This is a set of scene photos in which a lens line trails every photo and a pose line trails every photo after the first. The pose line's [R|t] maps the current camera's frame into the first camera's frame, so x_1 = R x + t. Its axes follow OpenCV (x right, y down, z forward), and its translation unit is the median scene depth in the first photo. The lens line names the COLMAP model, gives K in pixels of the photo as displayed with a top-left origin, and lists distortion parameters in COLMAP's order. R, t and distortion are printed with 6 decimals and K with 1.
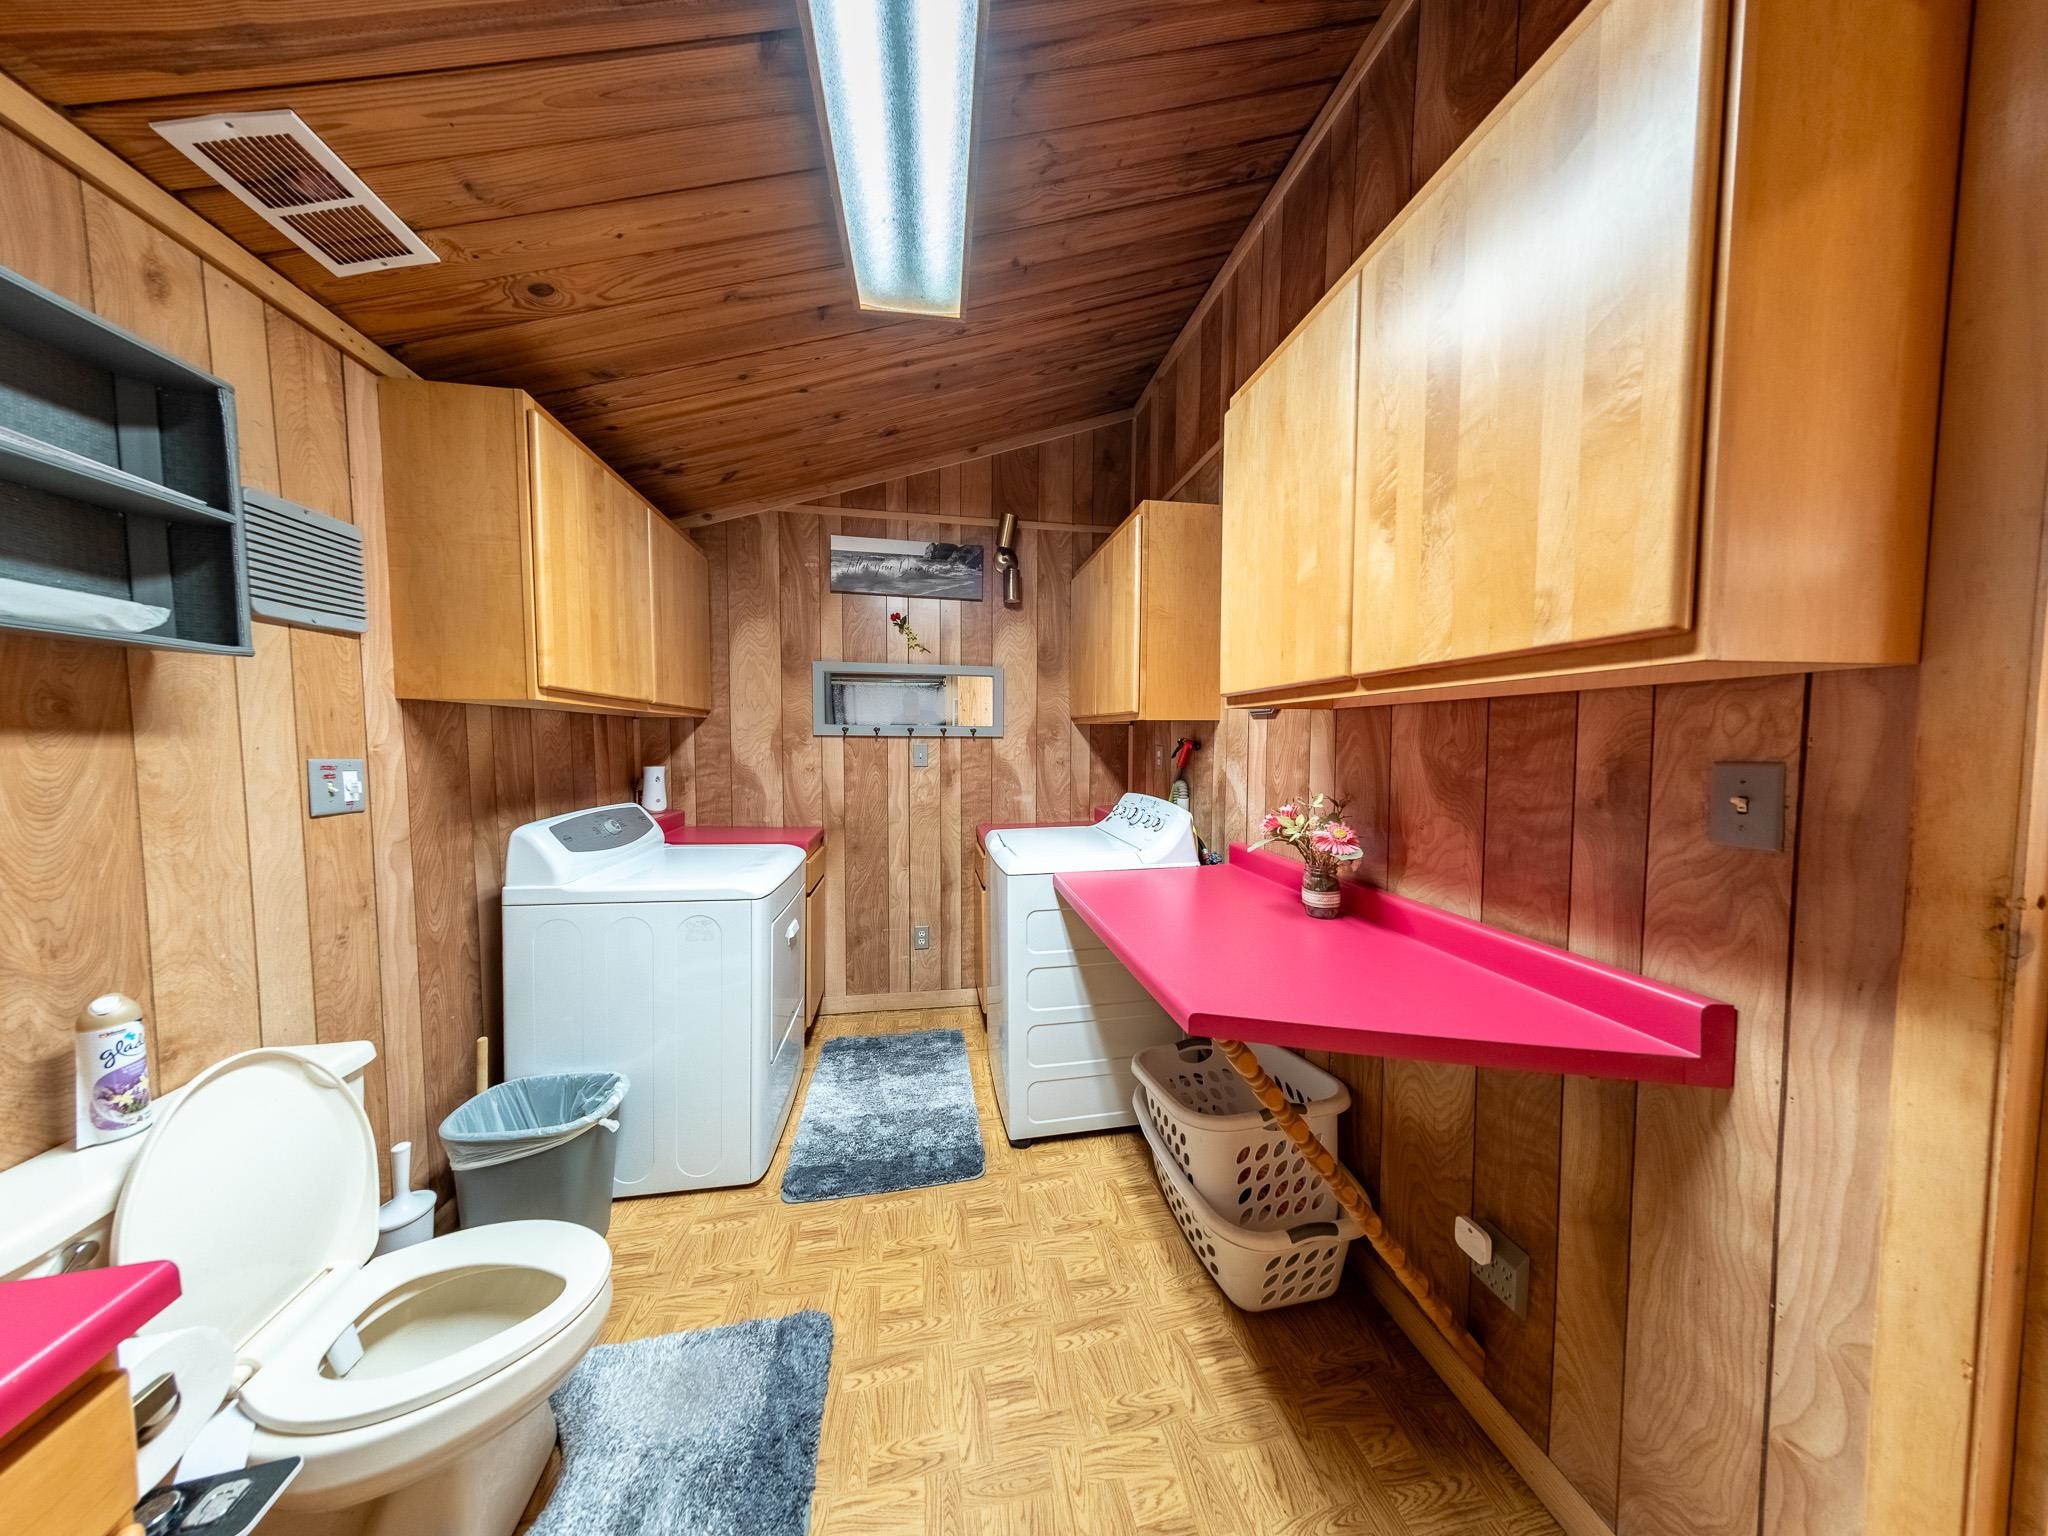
lens RADIAL K [[582.0, 0, 1020.5], [0, 582.0, 767.4], [0, 0, 1]] dist [0.004637, -0.000068]
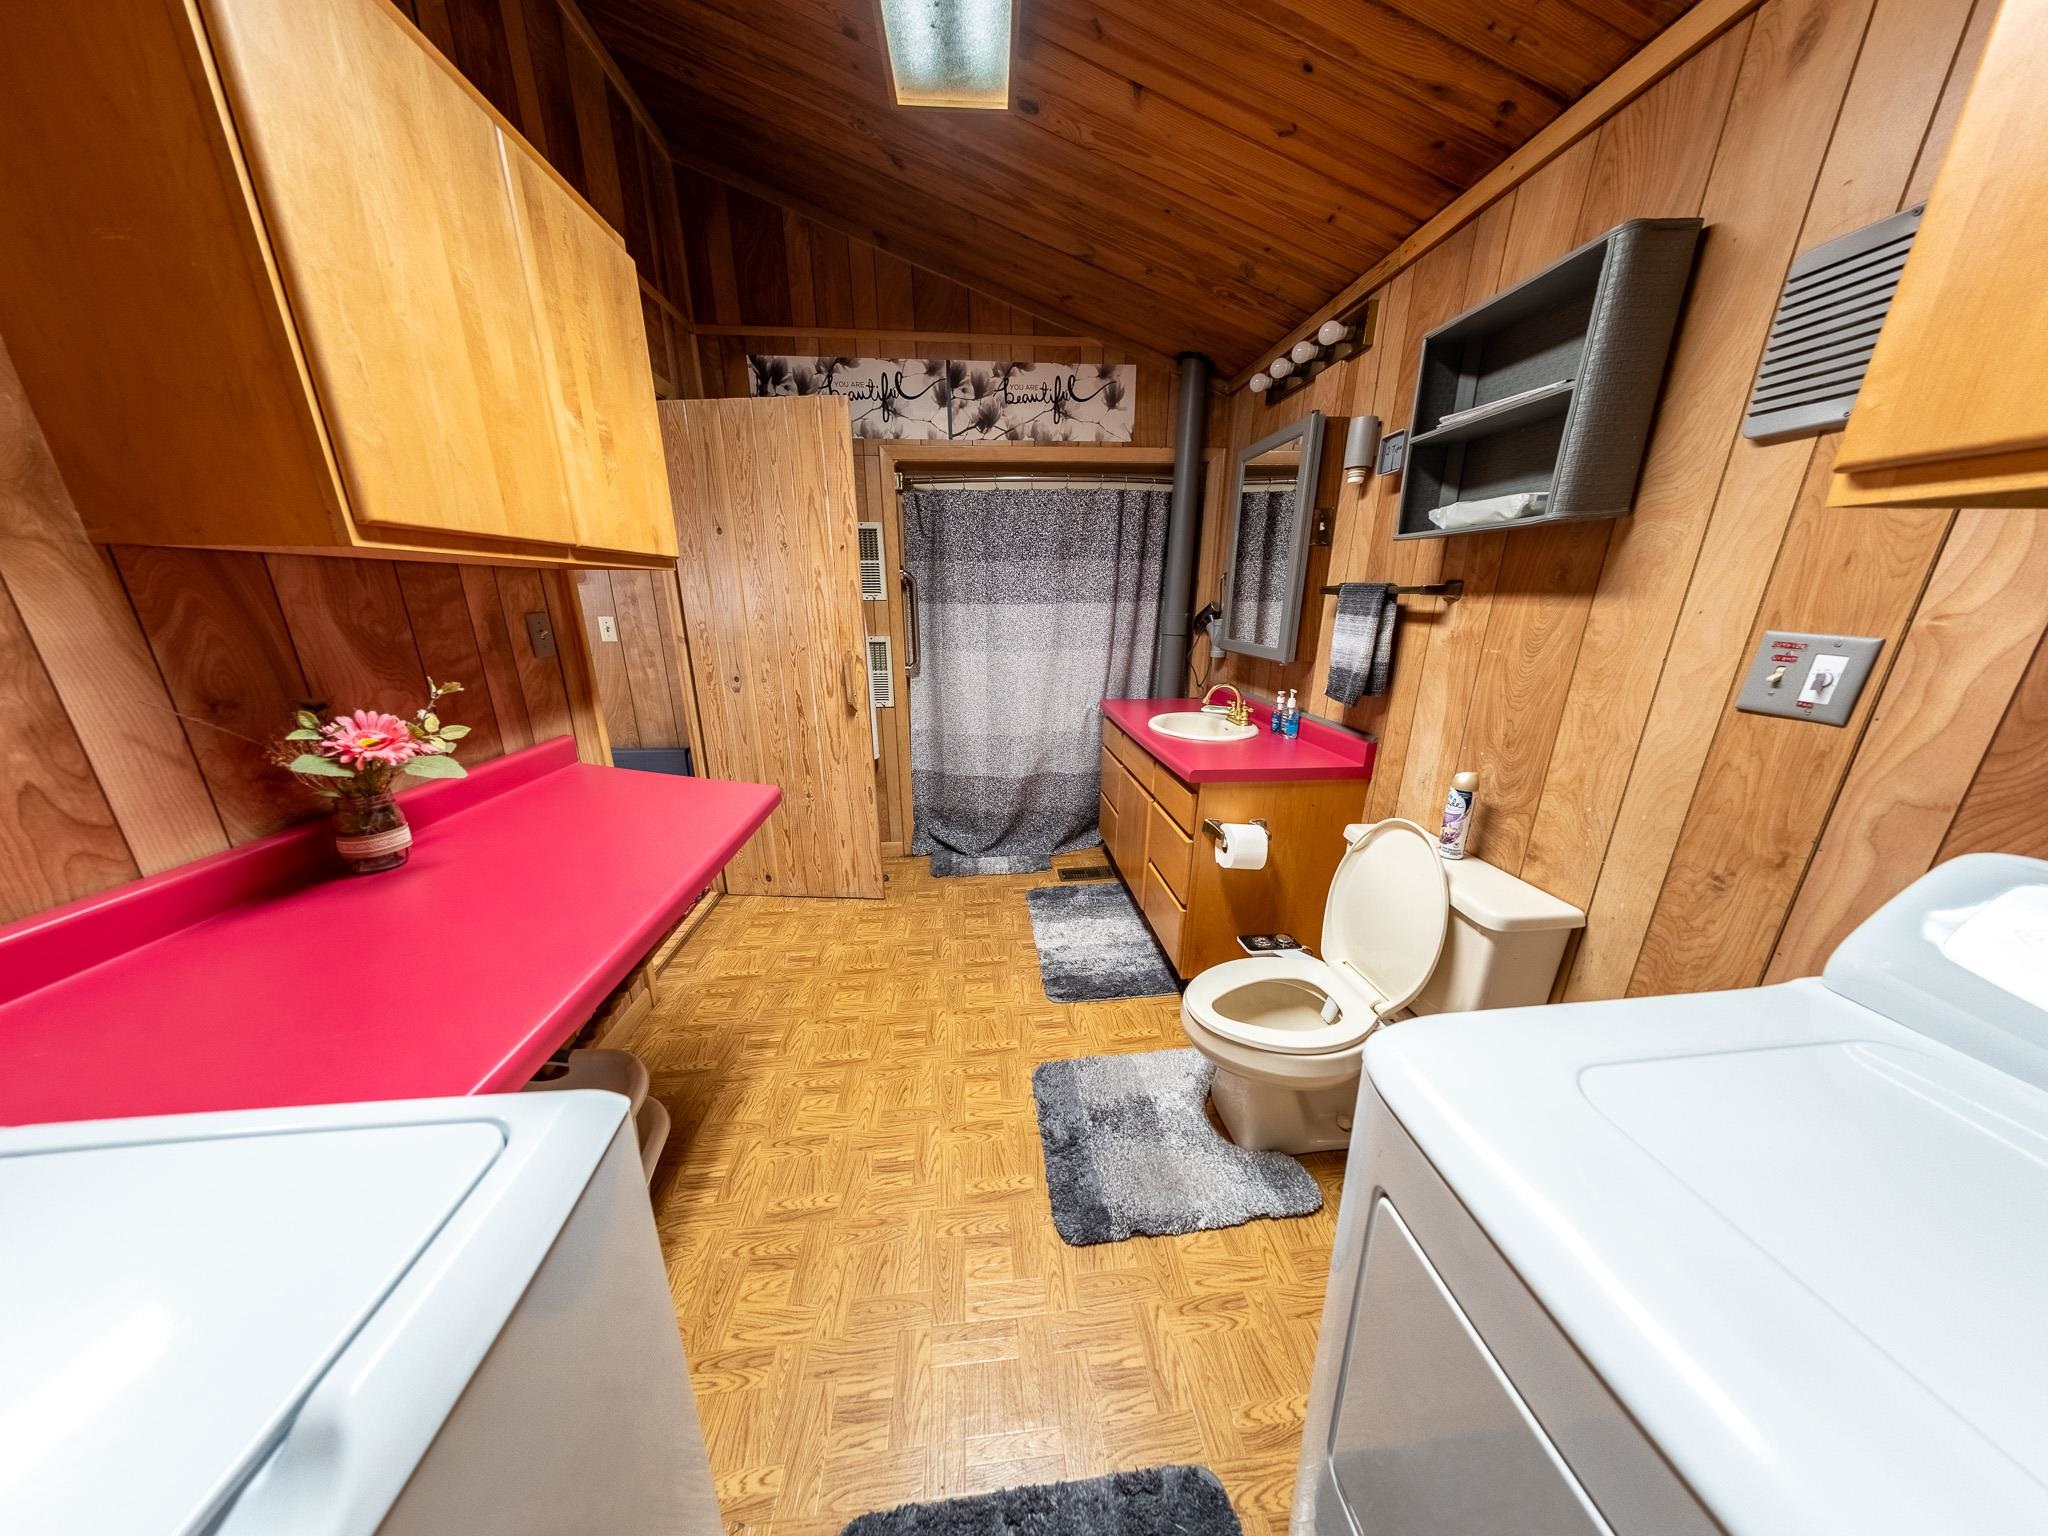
lens RADIAL K [[582.0, 0, 1020.5], [0, 582.0, 767.4], [0, 0, 1]] dist [0.004637, -0.000068]
pose [[-0.996628, -0.021732, 0.079119, -0.401997], [0.005728, 0.943506, 0.331305, -0.115104], [-0.081849, 0.330642, -0.940200, 2.086133]]
